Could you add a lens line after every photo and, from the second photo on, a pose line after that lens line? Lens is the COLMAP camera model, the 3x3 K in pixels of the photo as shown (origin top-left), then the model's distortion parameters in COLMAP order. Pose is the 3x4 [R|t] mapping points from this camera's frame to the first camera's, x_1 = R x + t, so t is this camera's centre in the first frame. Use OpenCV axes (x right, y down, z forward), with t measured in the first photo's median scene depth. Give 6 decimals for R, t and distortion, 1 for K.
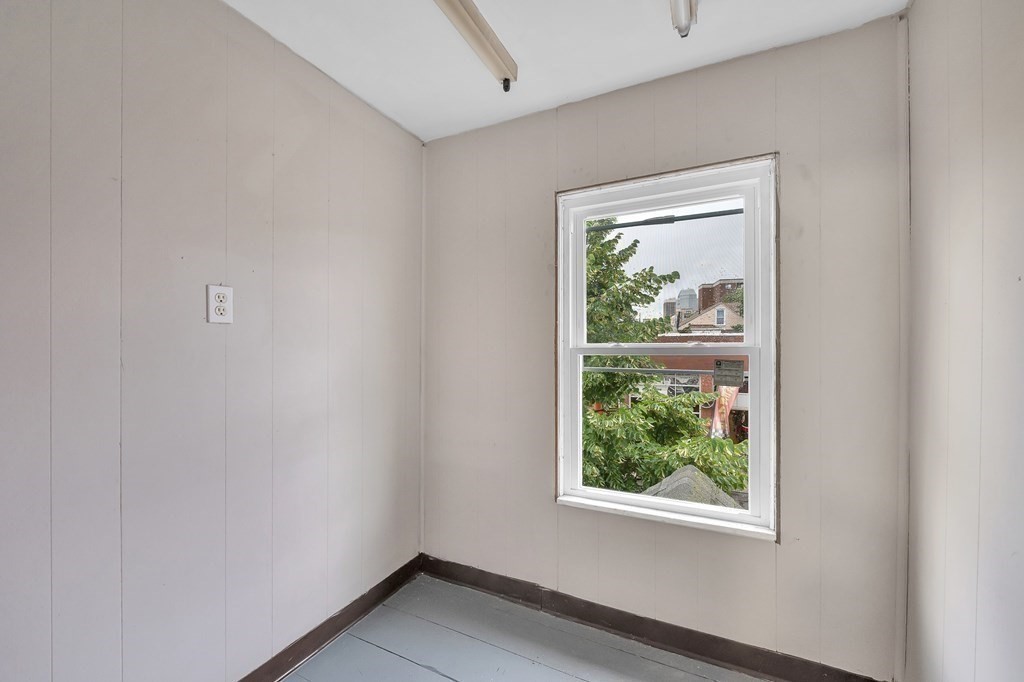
lens RADIAL K [[415.4, 0, 514.9], [0, 415.4, 353.5], [0, 0, 1]] dist [0.000744, 0.000026]
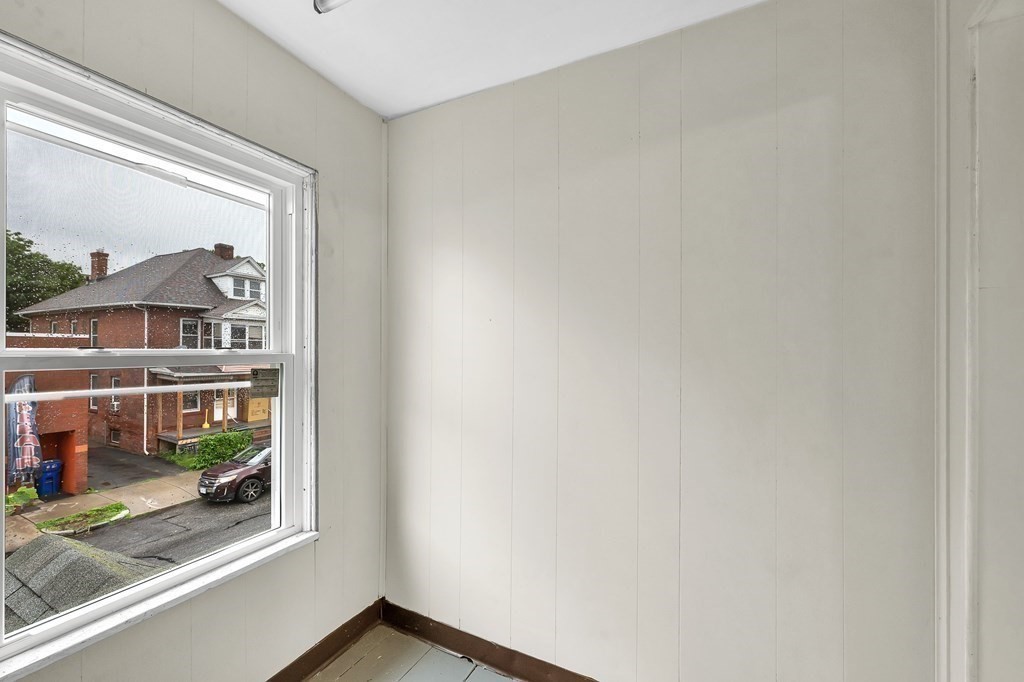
lens RADIAL K [[415.4, 0, 514.9], [0, 415.4, 353.5], [0, 0, 1]] dist [0.000744, 0.000026]
pose [[0.008740, -0.002007, 0.999960, -0.406610], [0.016967, 0.999854, 0.001858, -0.010387], [-0.999818, 0.016950, 0.008773, 0.468543]]
